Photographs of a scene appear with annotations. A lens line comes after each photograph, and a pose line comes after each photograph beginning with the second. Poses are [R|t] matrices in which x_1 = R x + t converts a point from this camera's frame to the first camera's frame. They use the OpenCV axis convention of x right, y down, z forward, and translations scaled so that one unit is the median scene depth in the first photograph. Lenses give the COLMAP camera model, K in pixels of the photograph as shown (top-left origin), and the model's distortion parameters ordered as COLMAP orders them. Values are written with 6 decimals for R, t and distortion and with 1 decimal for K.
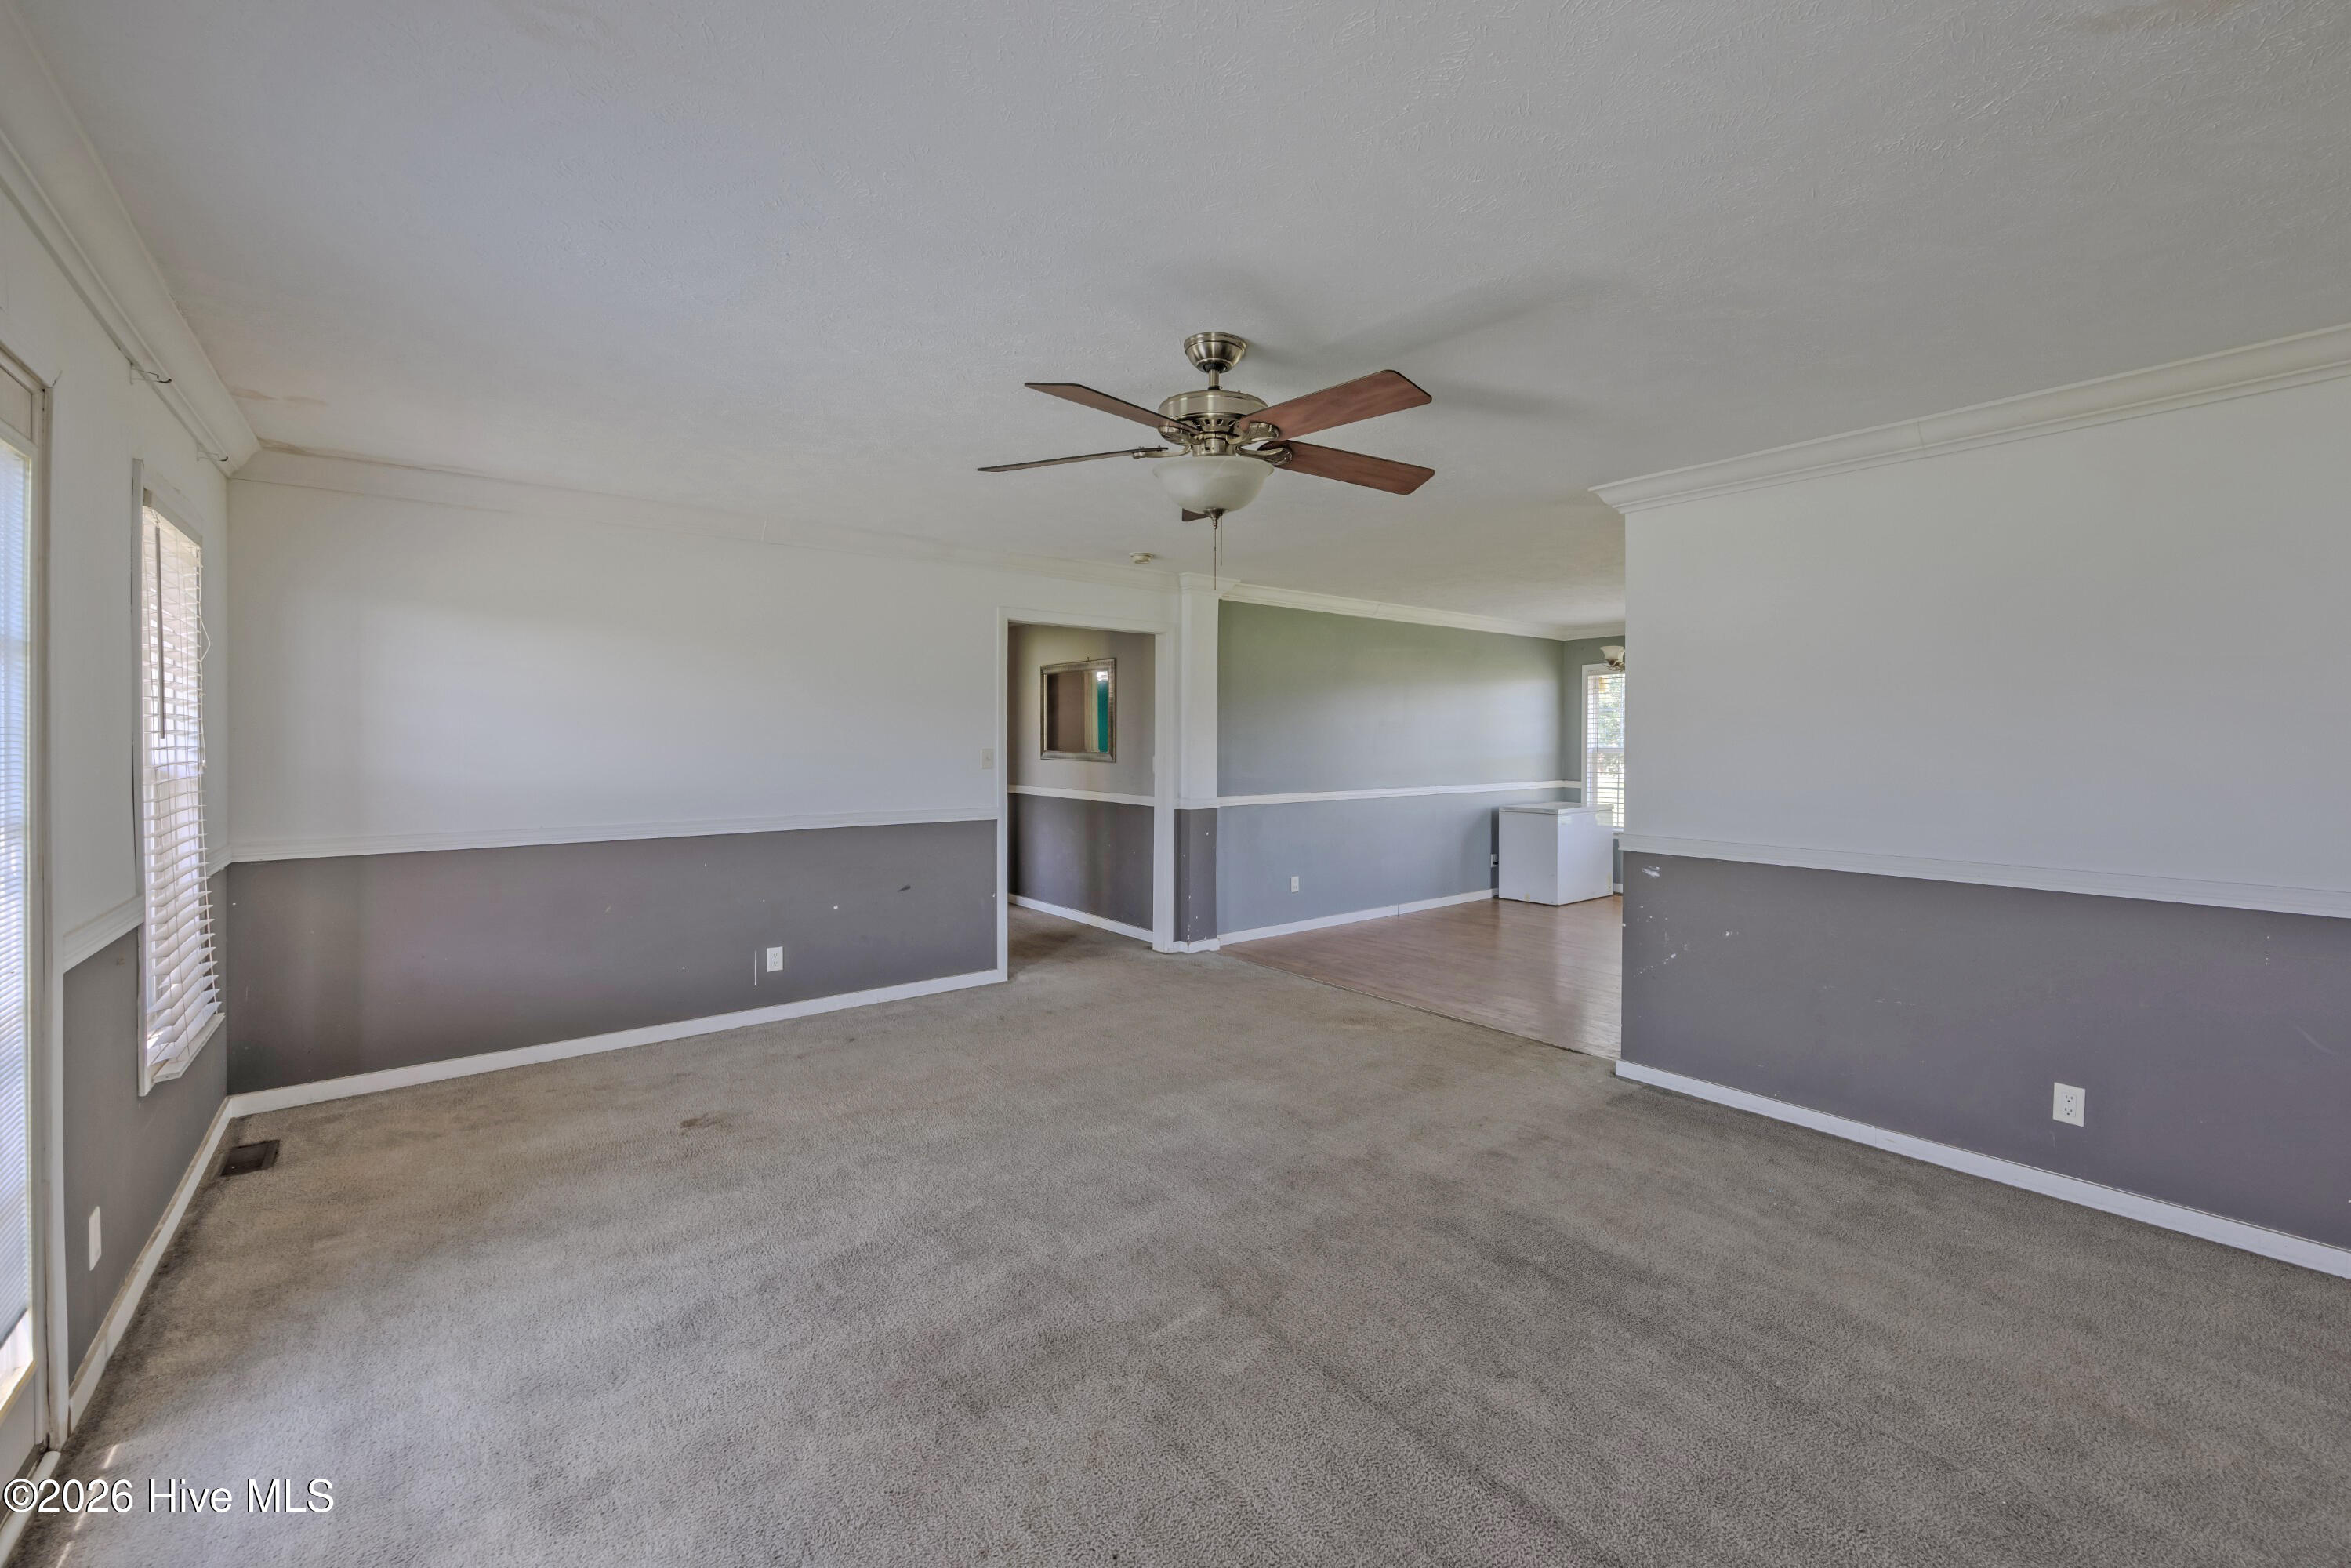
lens RADIAL K [[956.9, 0, 1228.3], [0, 956.9, 753.3], [0, 0, 1]] dist [-0.002802, 0.000379]
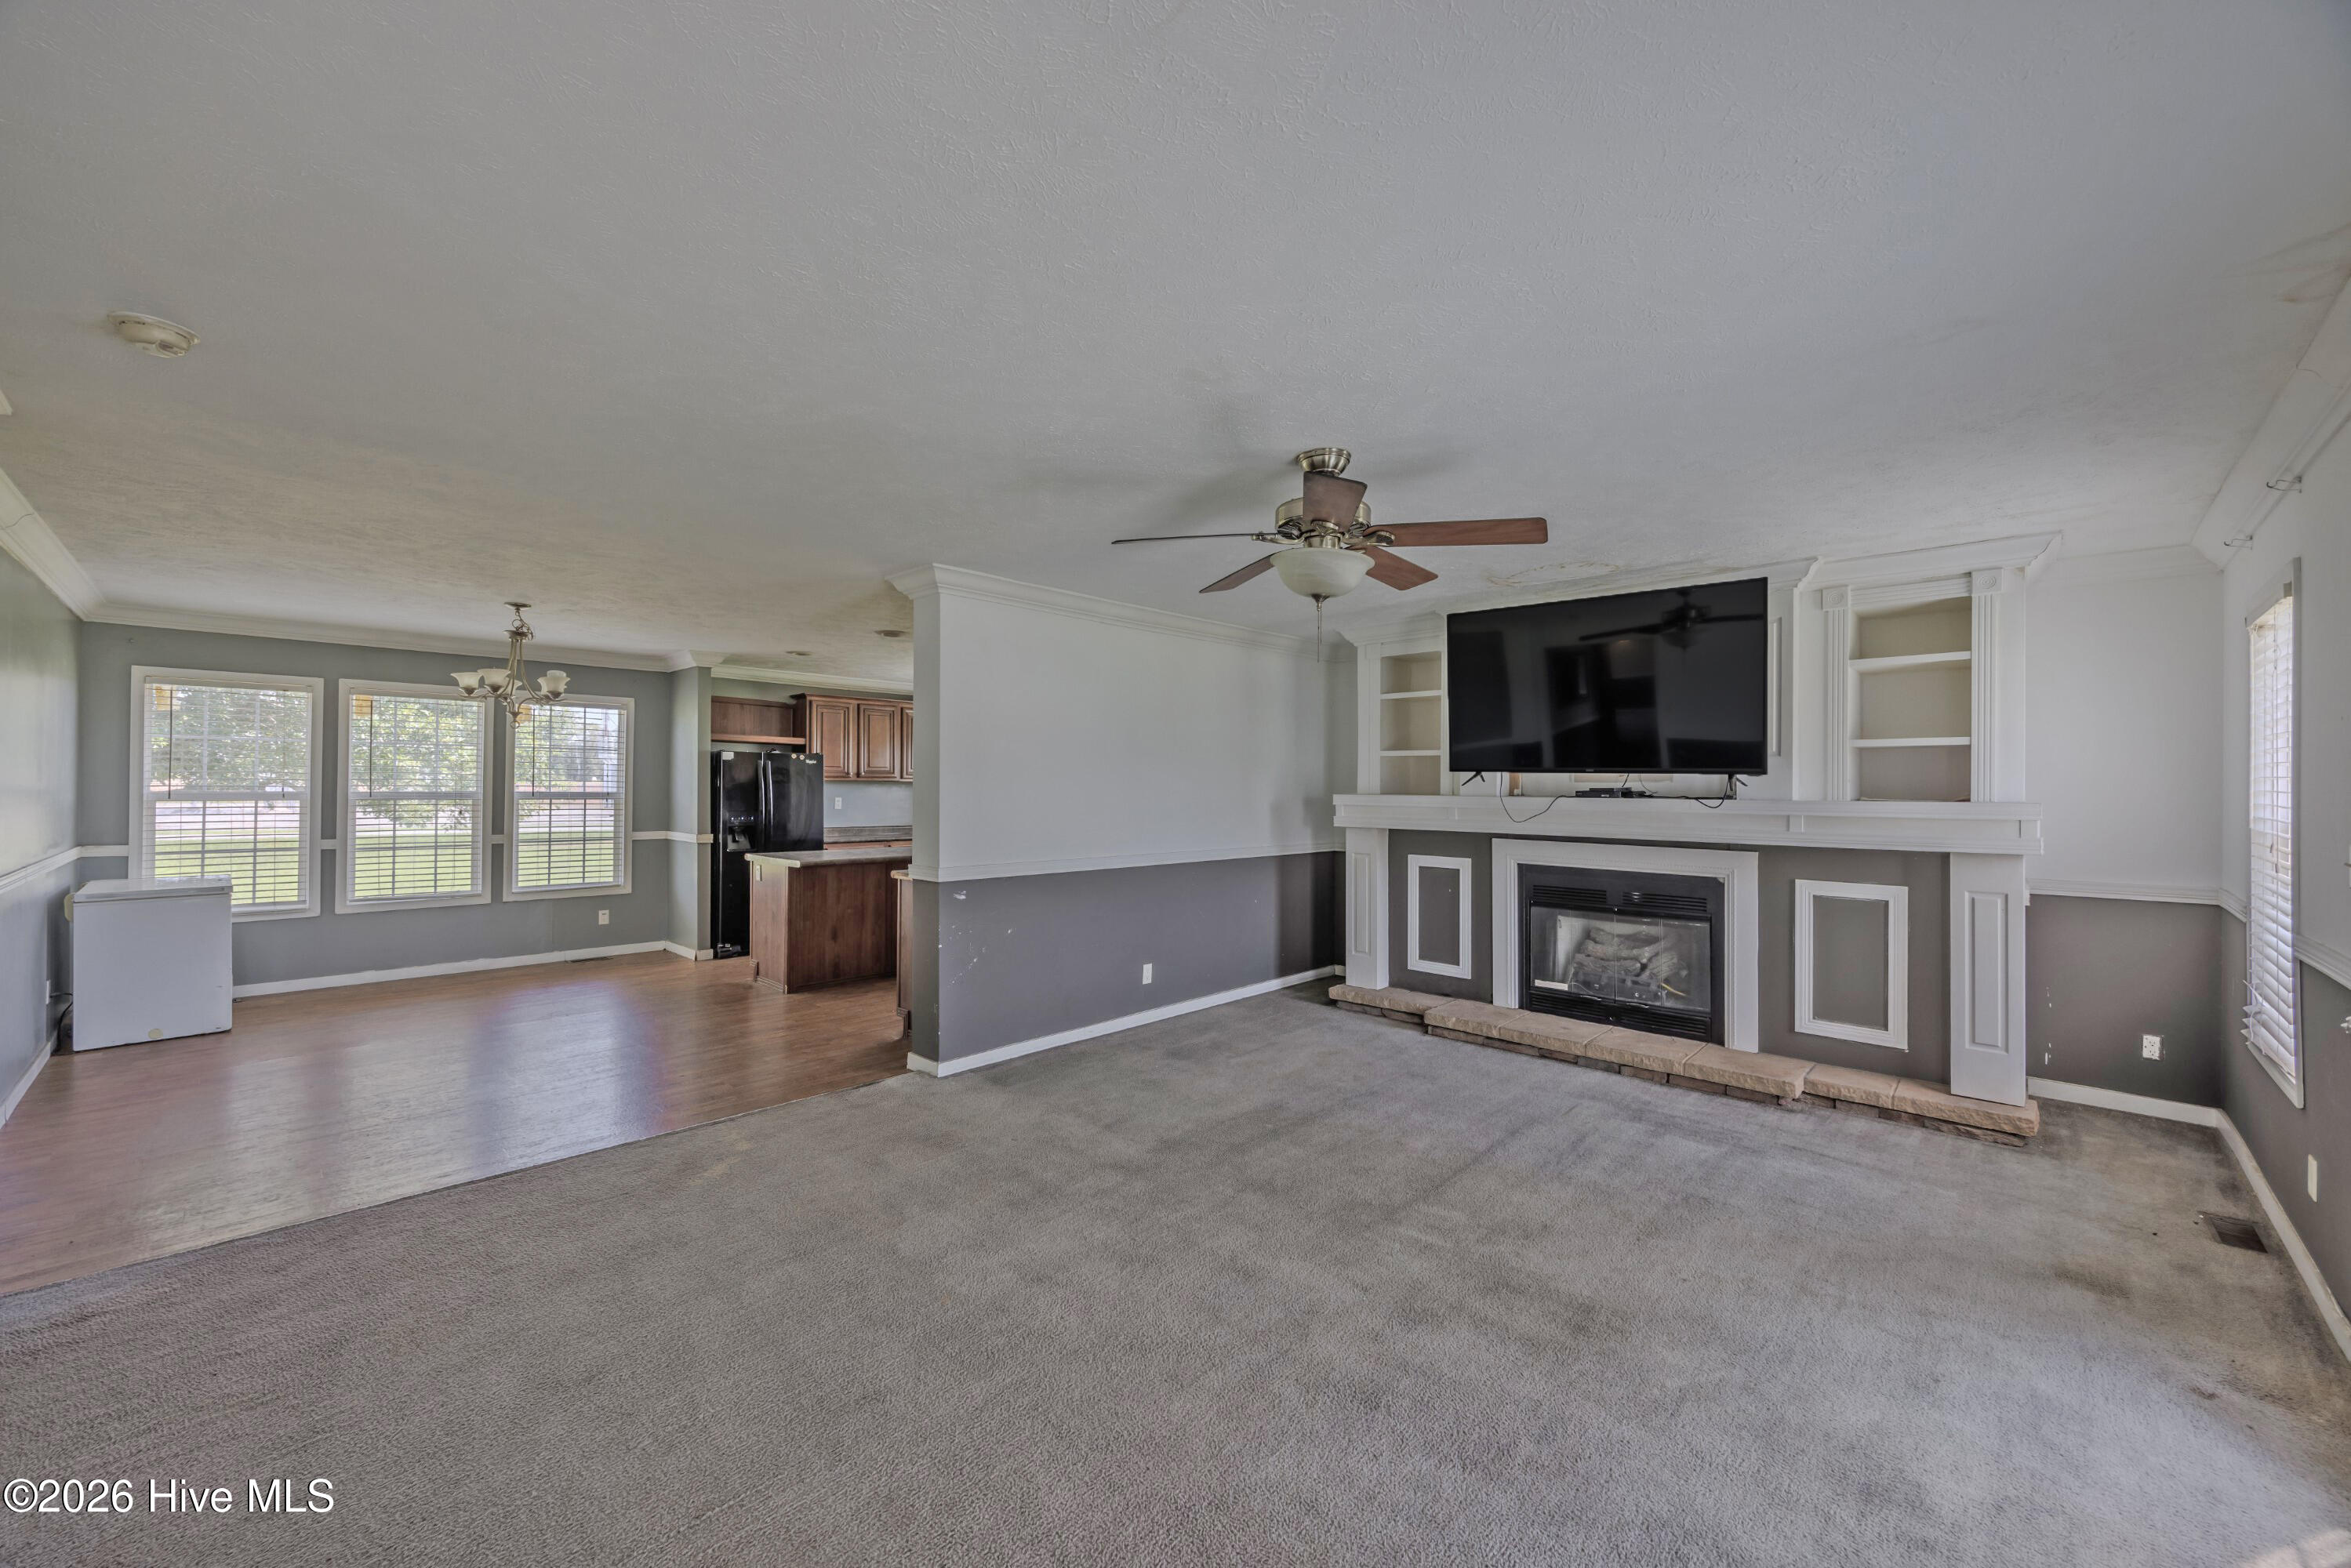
lens RADIAL K [[903.8, 0, 1164.1], [0, 903.8, 784.9], [0, 0, 1]] dist [-0.001908, 0.000308]
pose [[-0.107405, 0.001373, 0.994214, -0.958849], [0.007414, 0.999972, -0.000579, -0.019015], [-0.994188, 0.007309, -0.107413, 1.145596]]
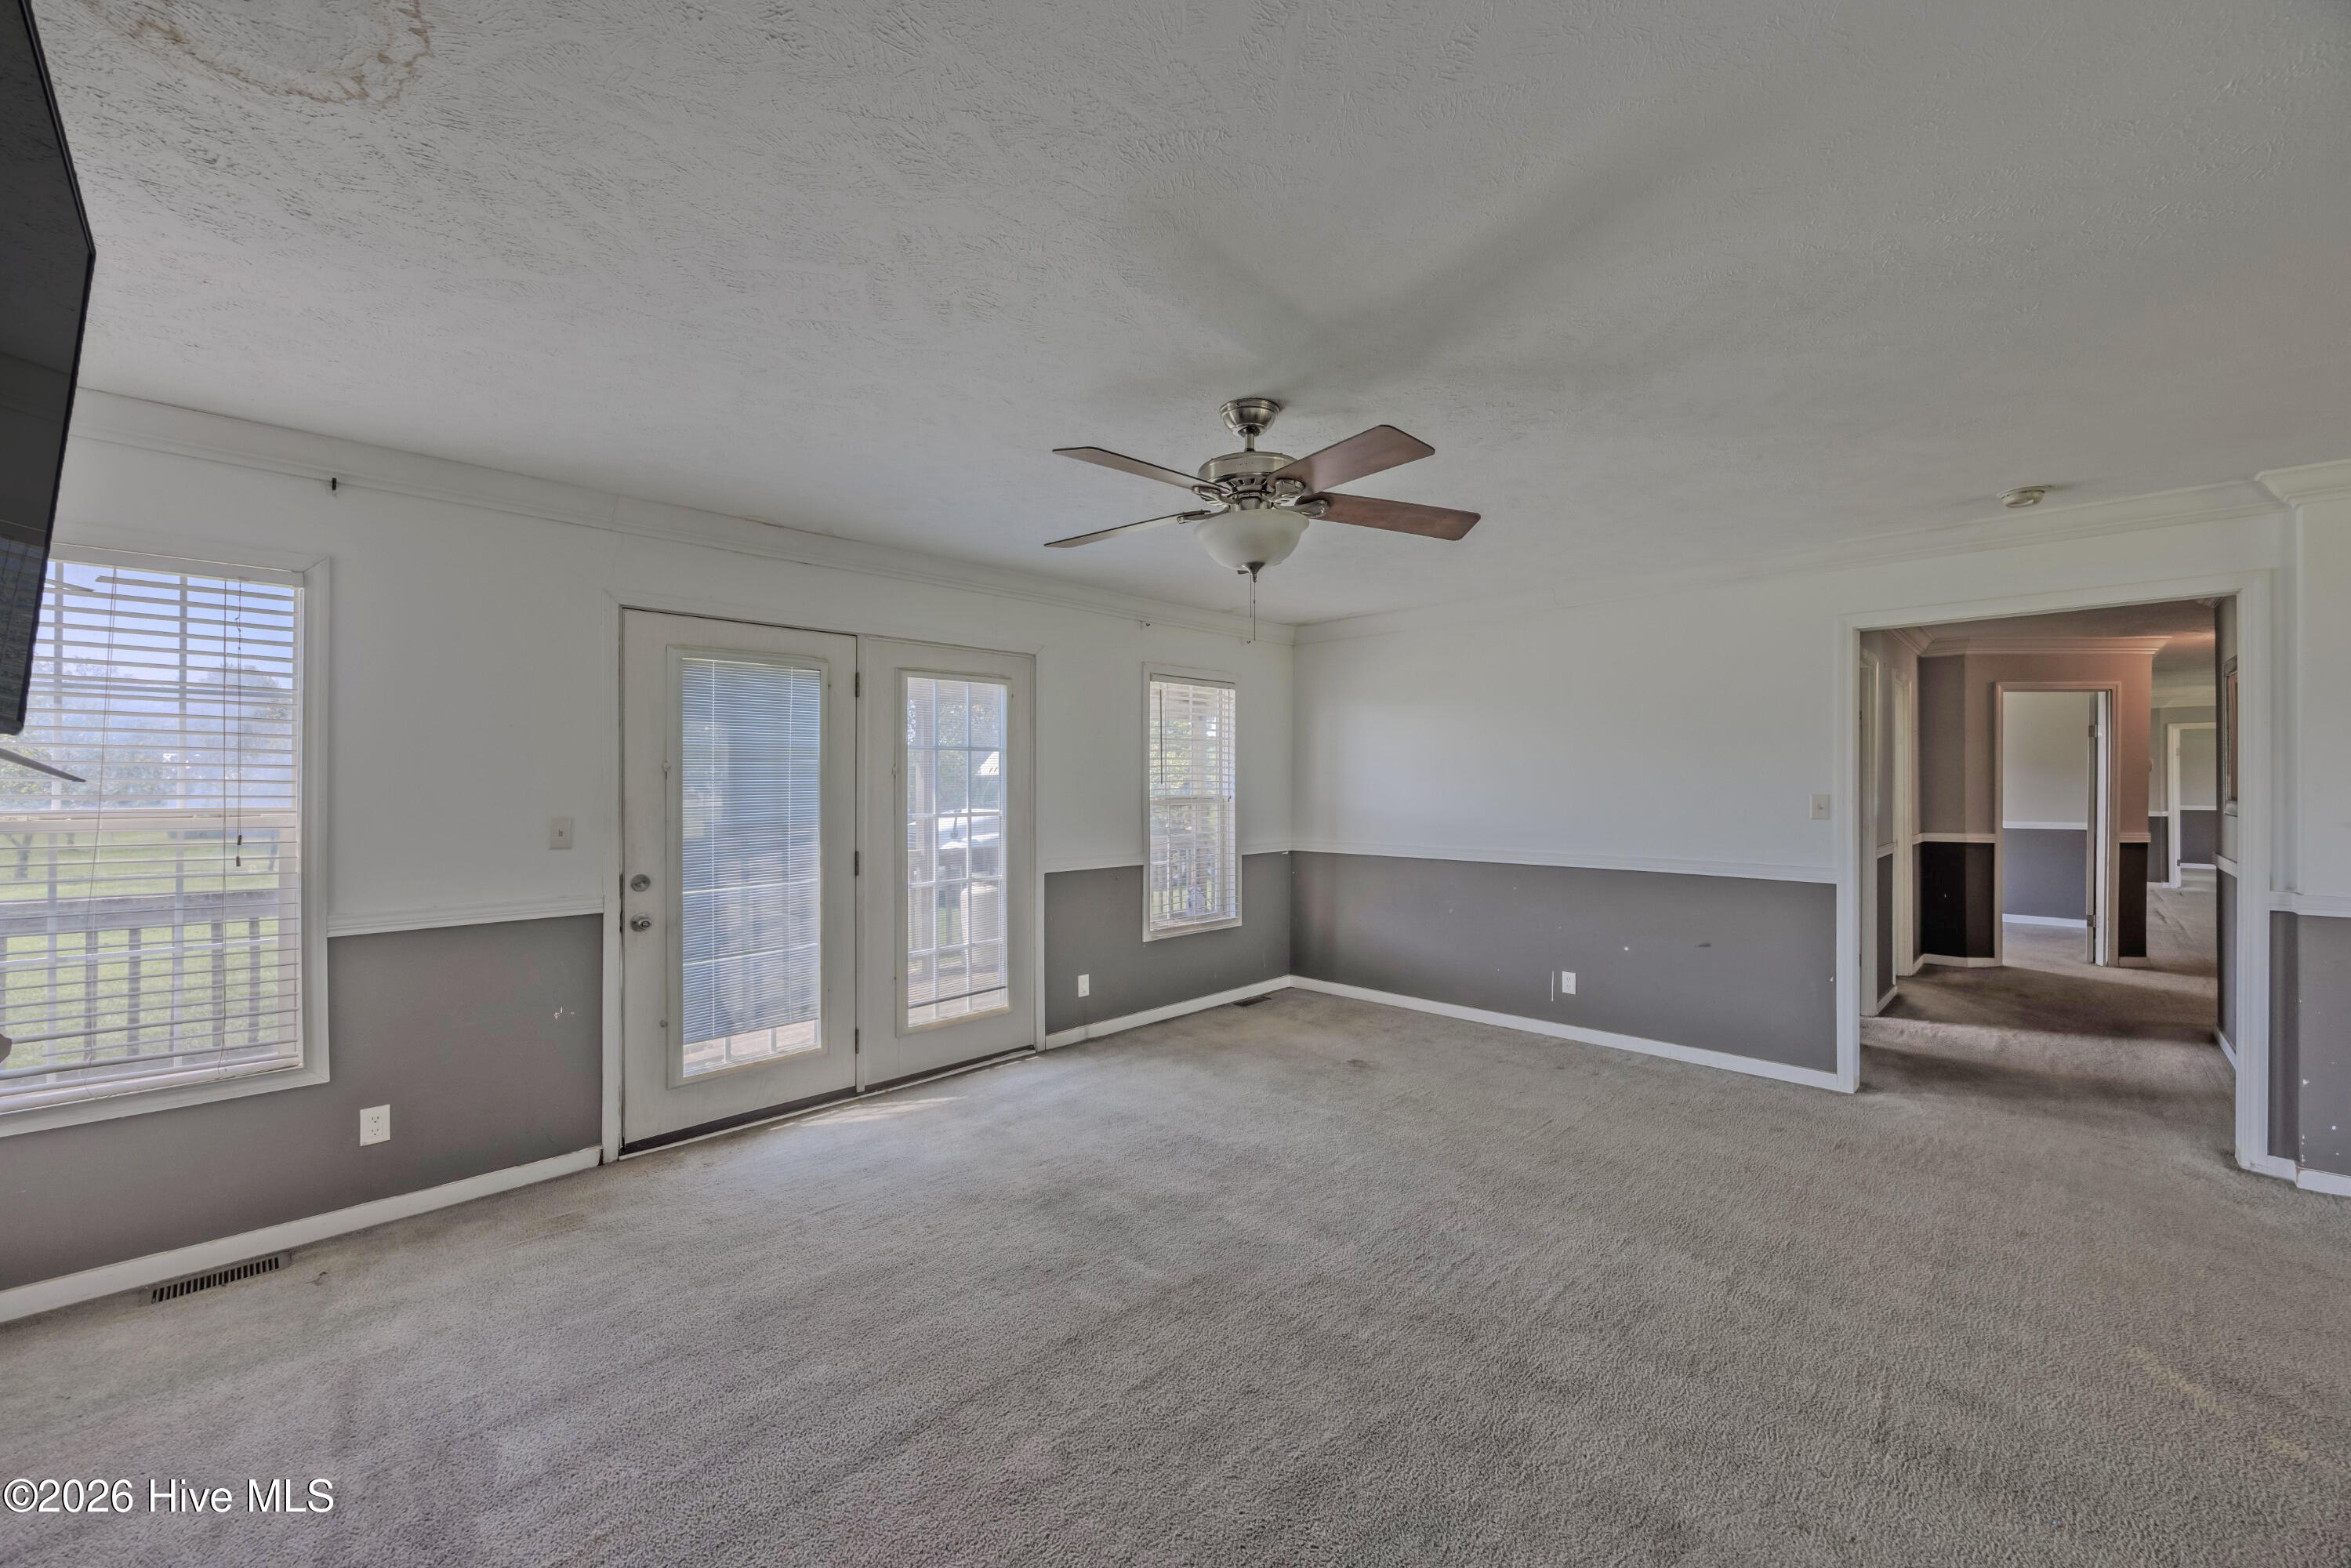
lens RADIAL K [[904.0, 0, 1172.0], [0, 904.0, 779.7], [0, 0, 1]] dist [-0.001908, 0.000308]
pose [[0.095842, -0.006703, -0.995374, 0.843605], [-0.012019, 0.999897, -0.007891, -0.008258], [0.995324, 0.012720, 0.095751, 0.714714]]
